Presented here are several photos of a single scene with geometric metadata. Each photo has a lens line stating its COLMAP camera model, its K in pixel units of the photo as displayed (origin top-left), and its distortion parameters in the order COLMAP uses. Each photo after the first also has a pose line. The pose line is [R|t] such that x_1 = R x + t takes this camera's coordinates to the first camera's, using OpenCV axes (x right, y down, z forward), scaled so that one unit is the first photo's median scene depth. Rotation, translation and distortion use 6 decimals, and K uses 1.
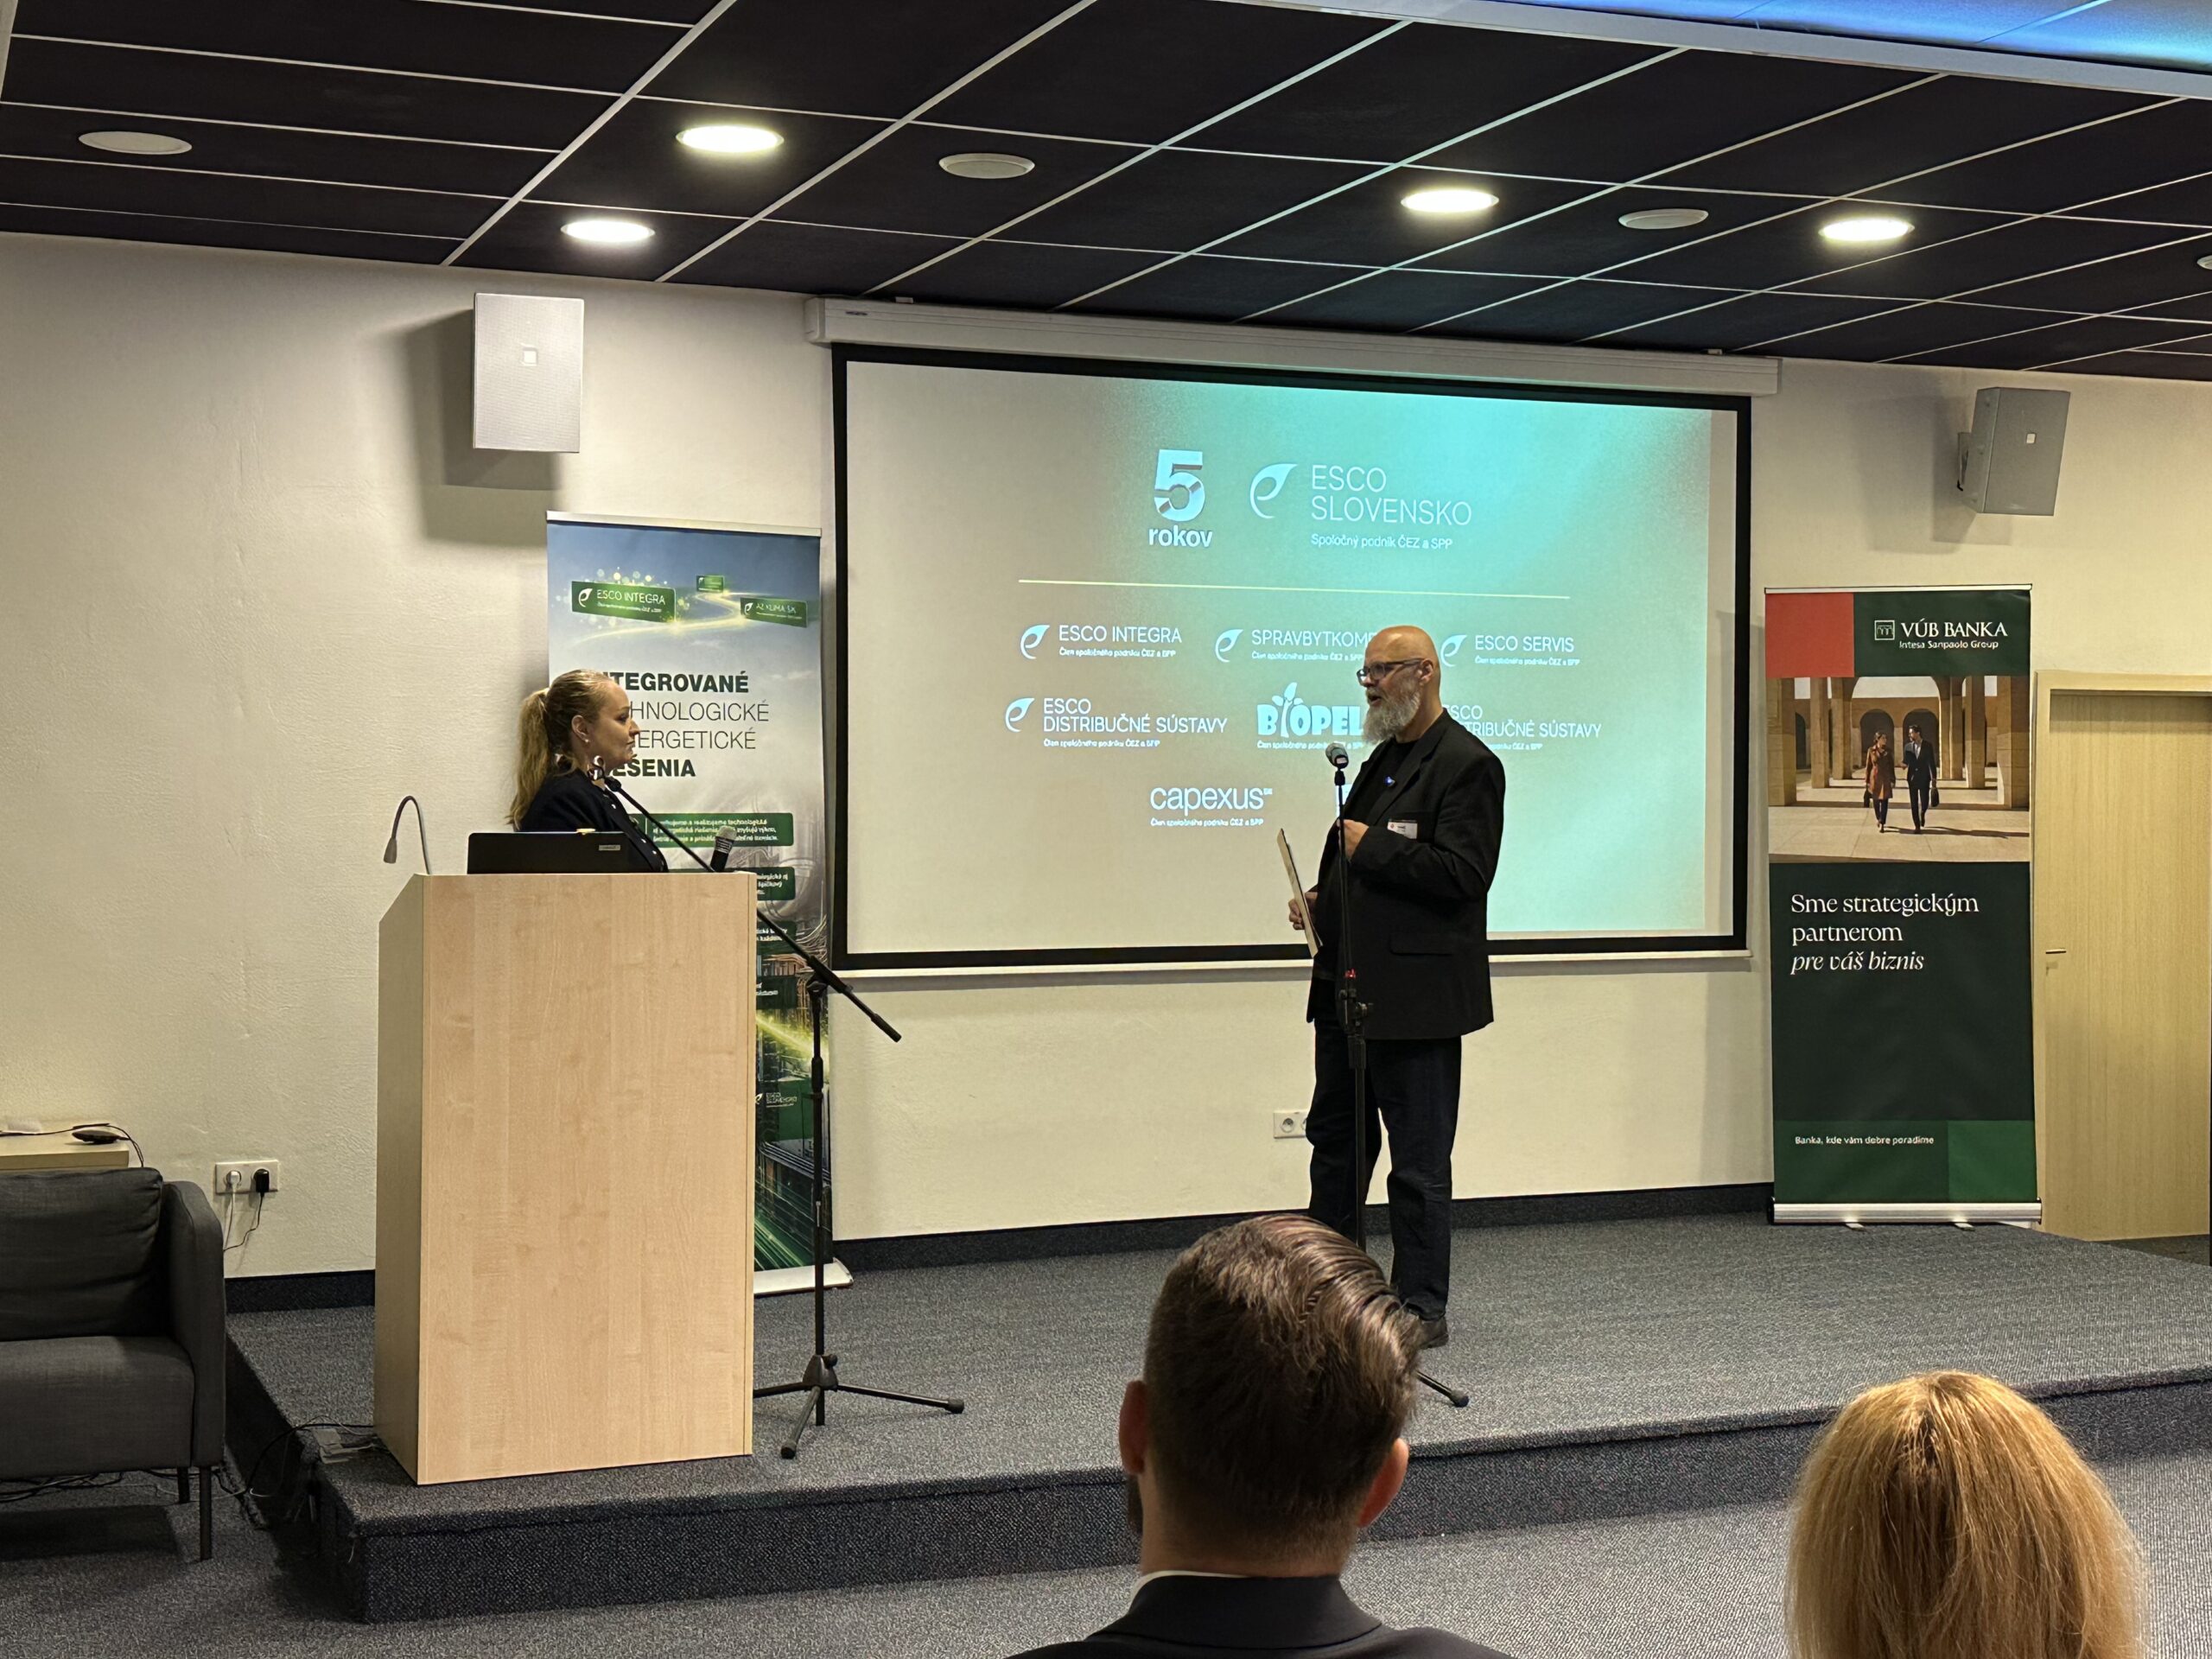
lens RADIAL K [[2994.2, 0, 1116.5], [0, 2994.2, 826.7], [0, 0, 1]] dist [0.132560, 0.000000]
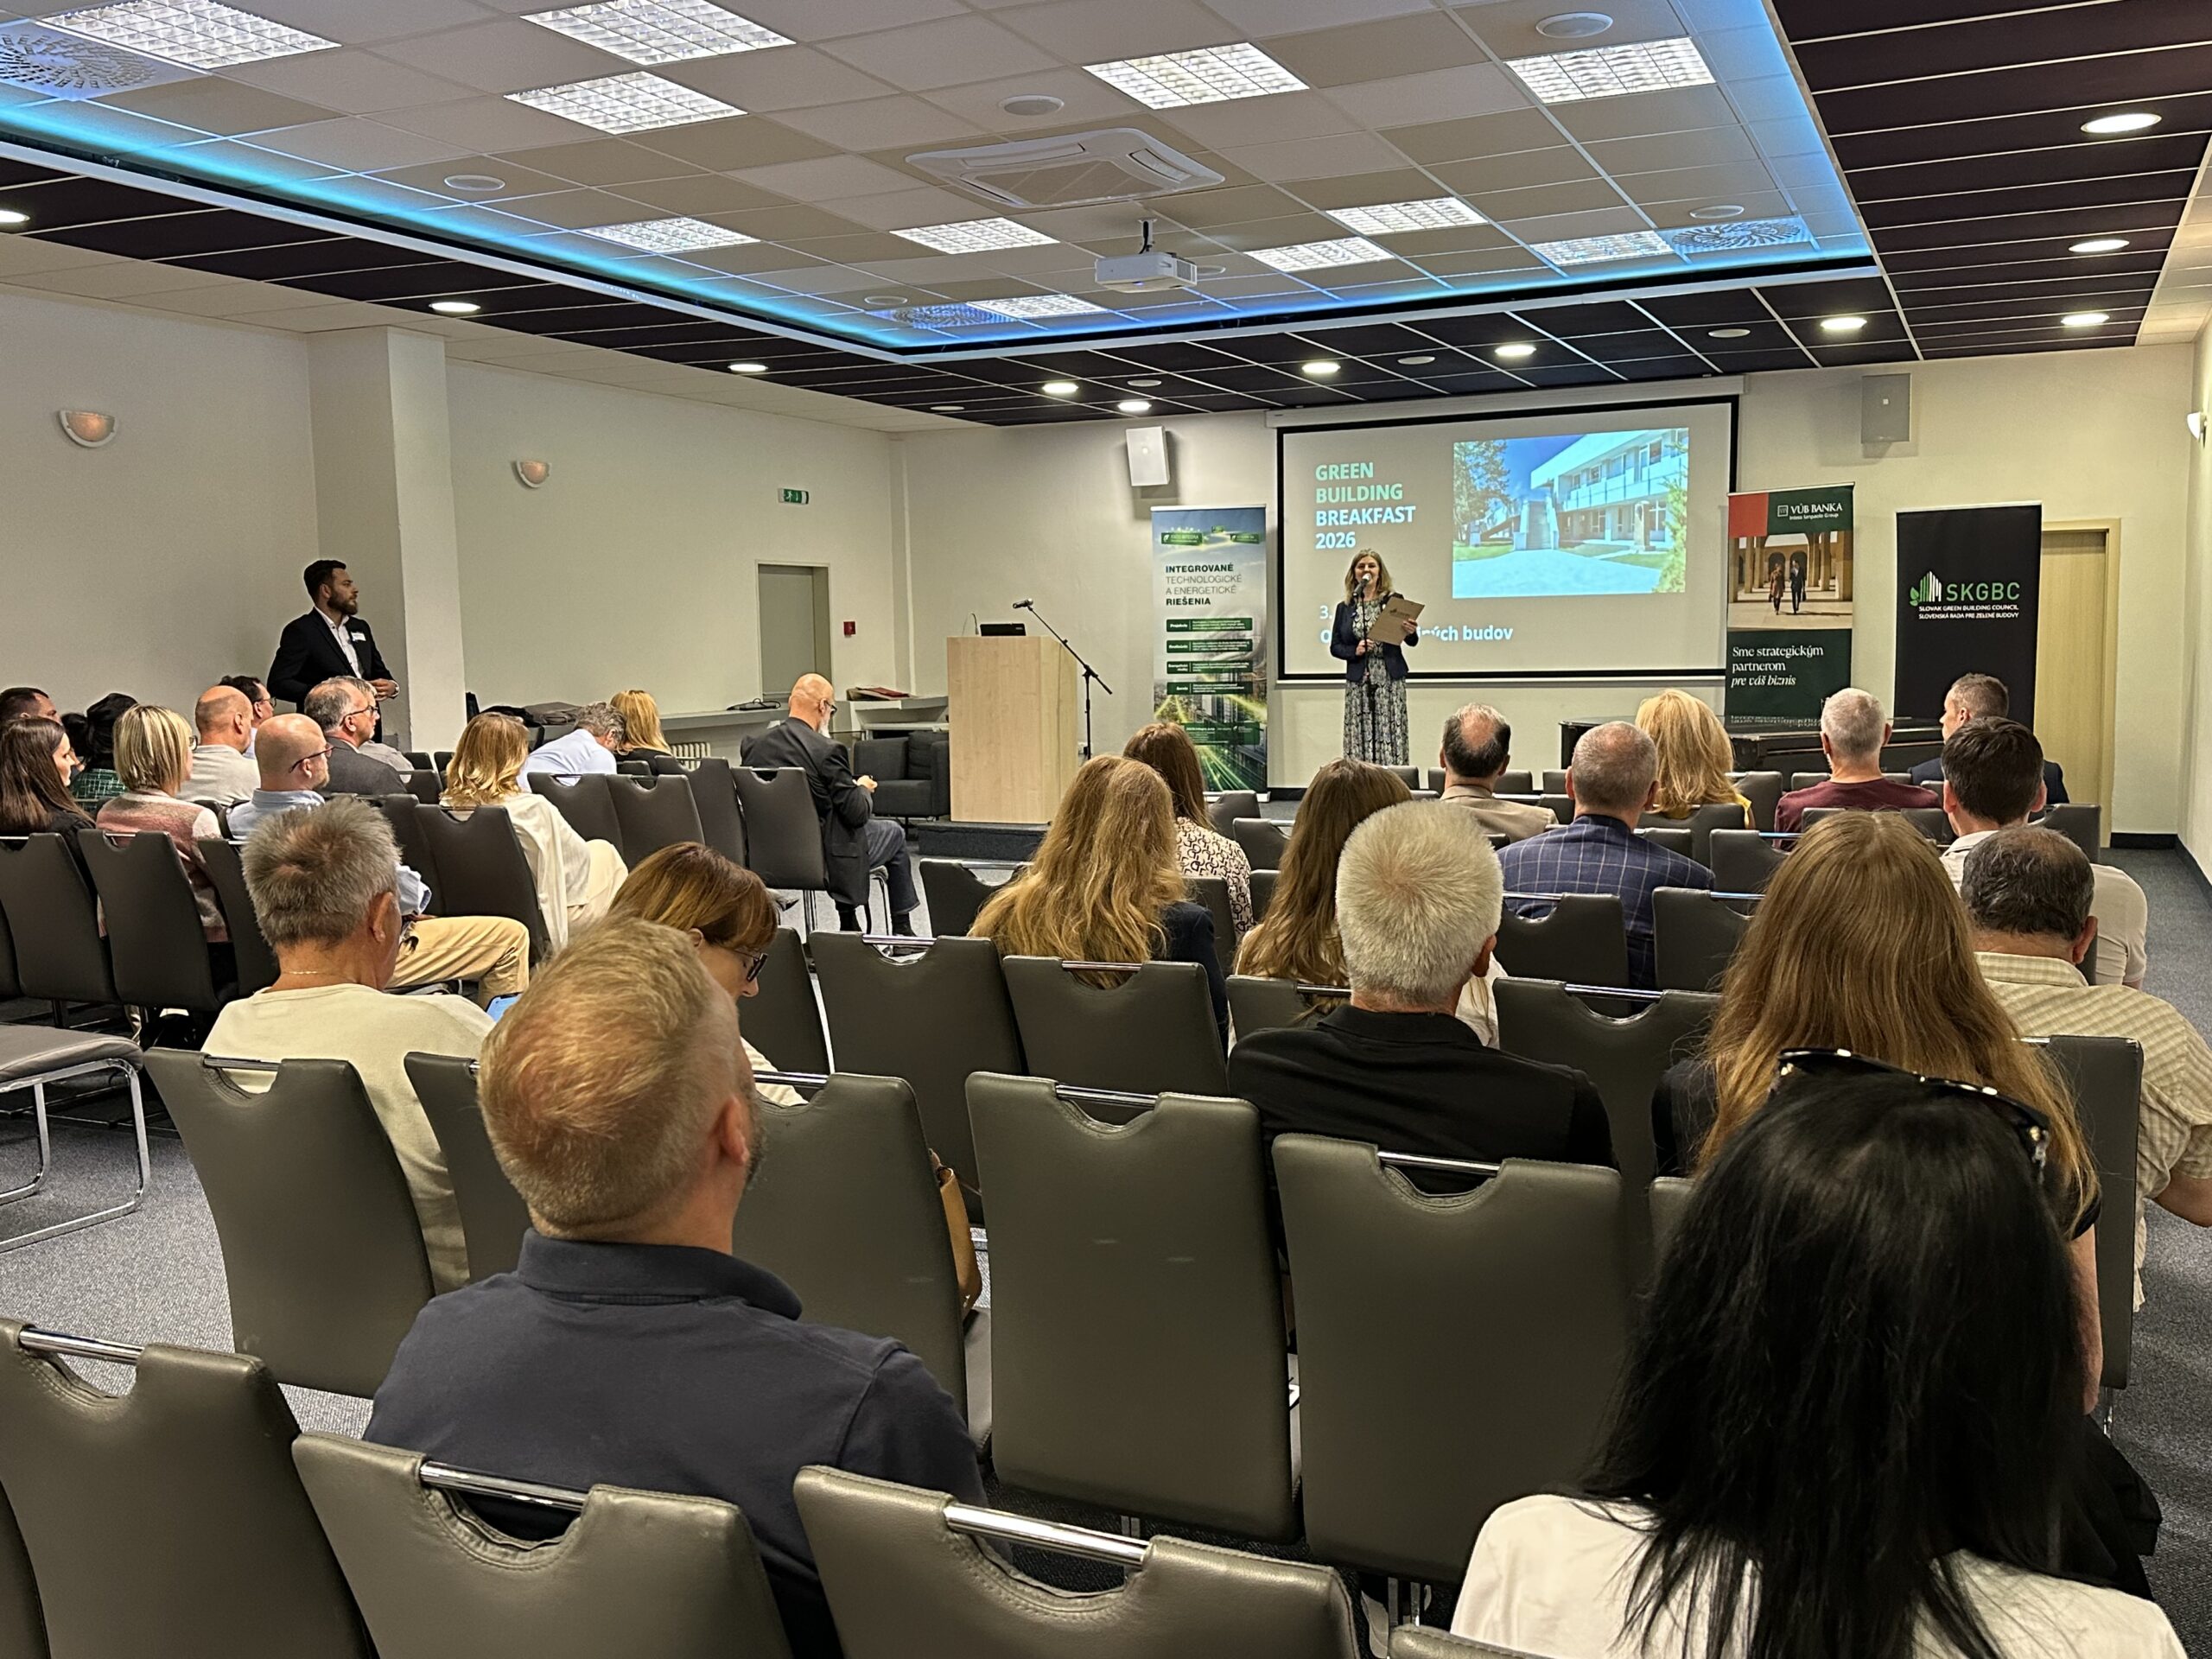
lens RADIAL K [[1969.0, 0, 1108.8], [0, 1969.0, 821.8], [0, 0, 1]] dist [0.138808, -0.202523]
pose [[0.681928, 0.055770, -0.729290, 0.916629], [0.007830, 0.996475, 0.083524, 0.024062], [0.731377, -0.062668, 0.679088, -0.212987]]
